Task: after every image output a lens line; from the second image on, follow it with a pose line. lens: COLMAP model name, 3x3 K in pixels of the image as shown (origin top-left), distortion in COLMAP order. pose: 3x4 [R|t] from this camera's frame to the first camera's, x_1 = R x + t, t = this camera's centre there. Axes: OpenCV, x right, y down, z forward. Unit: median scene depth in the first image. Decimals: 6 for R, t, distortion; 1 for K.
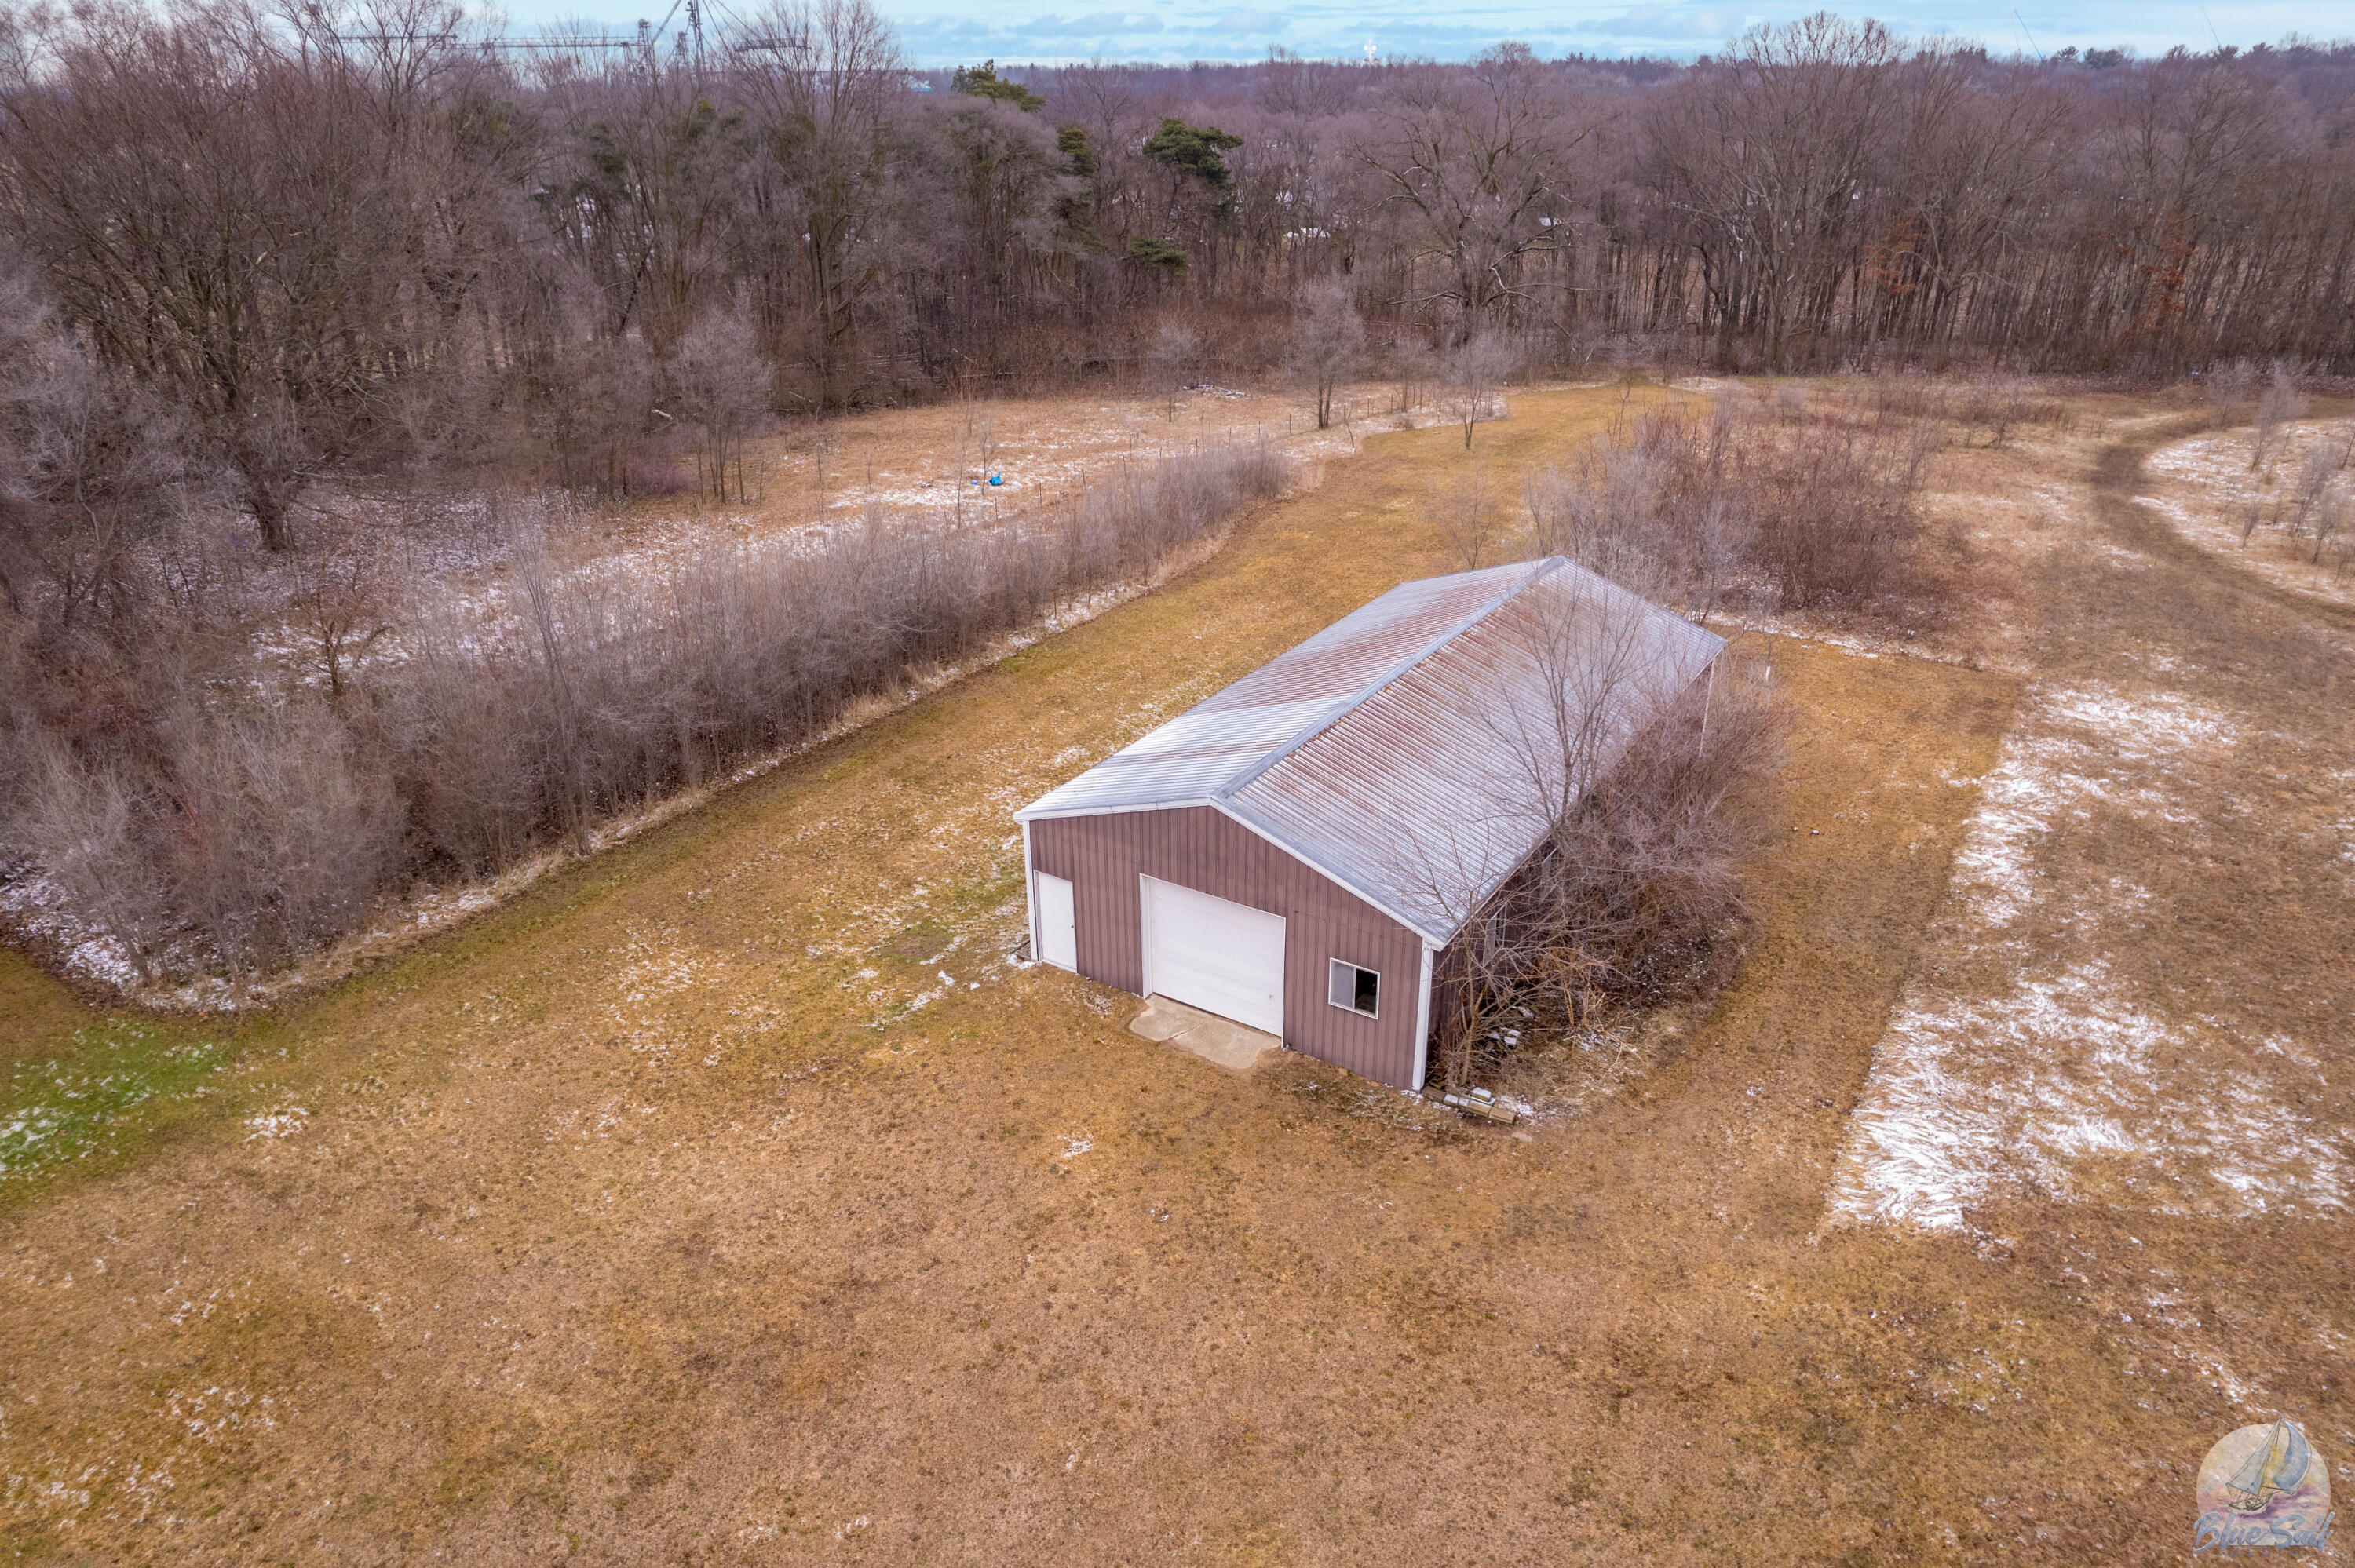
lens RADIAL K [[1525.3, 0, 1115.6], [0, 1525.3, 781.6], [0, 0, 1]] dist [-0.006870, -0.001180]
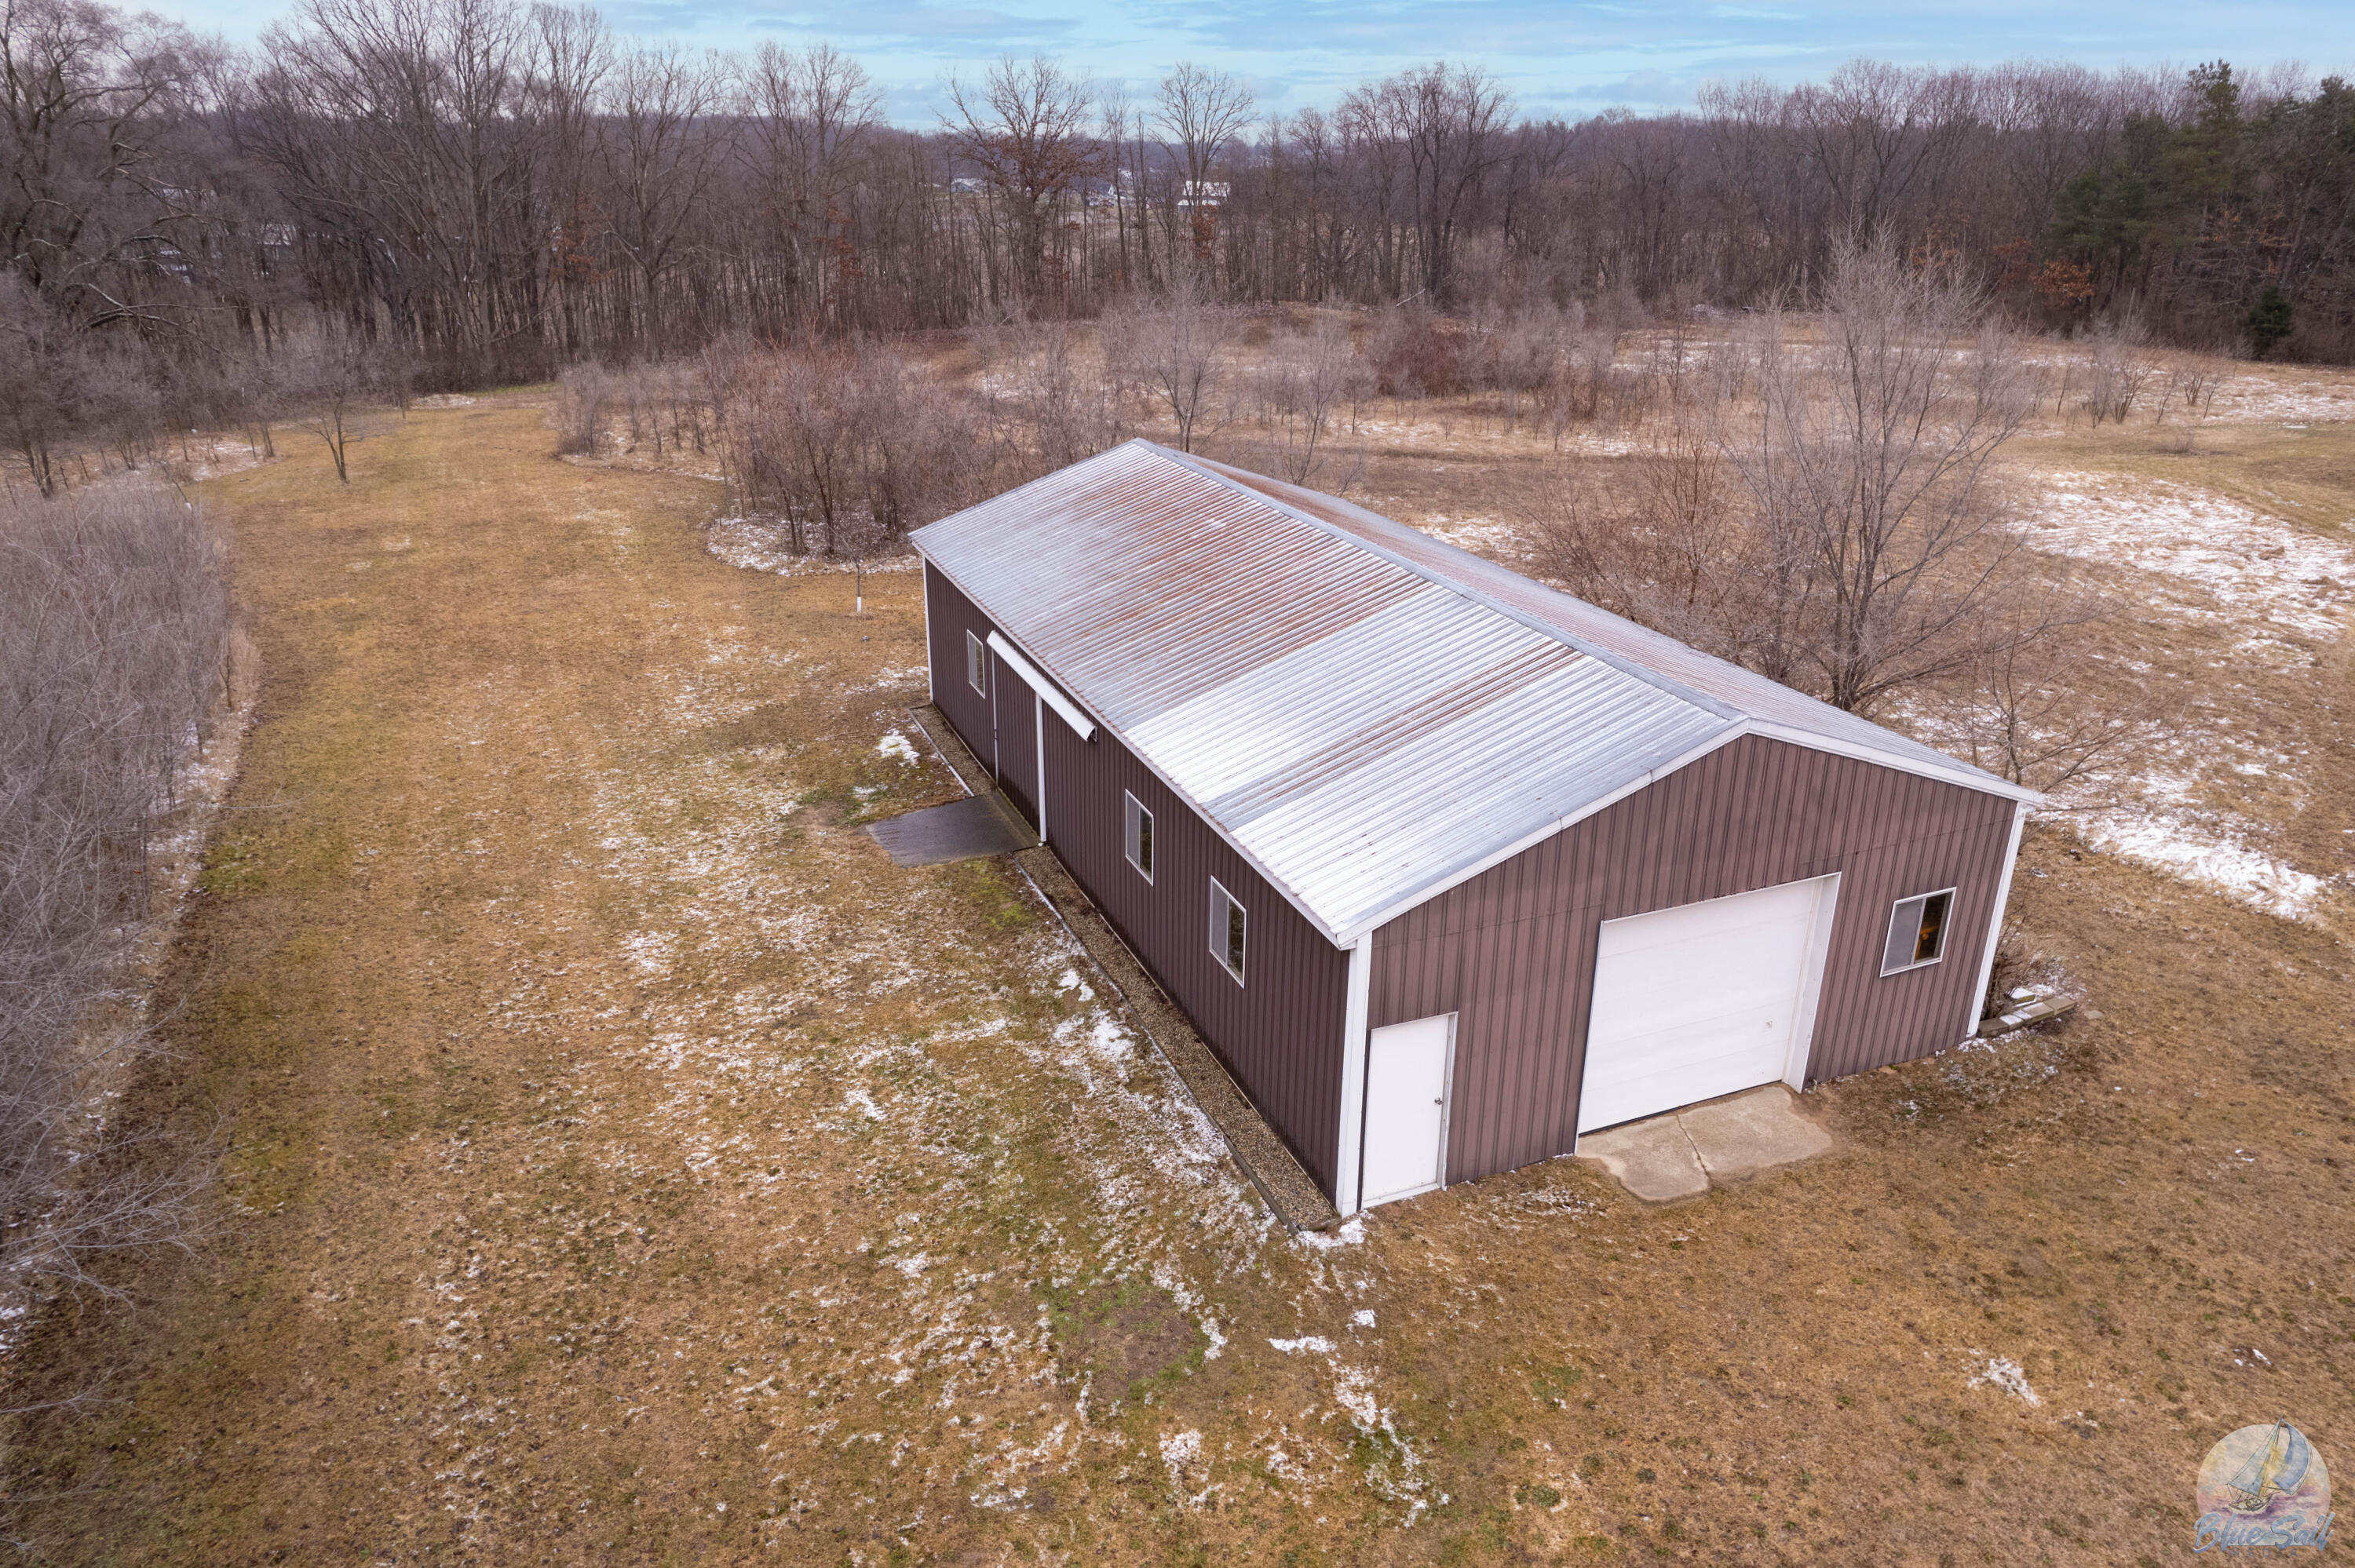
lens RADIAL K [[1571.5, 0, 1183.8], [0, 1571.5, 881.3], [0, 0, 1]] dist [-0.056109, 0.053061]
pose [[0.529939, -0.331969, 0.780360, -0.490903], [0.338952, 0.926413, 0.163920, -0.092946], [-0.777352, 0.177637, 0.603464, 0.804517]]
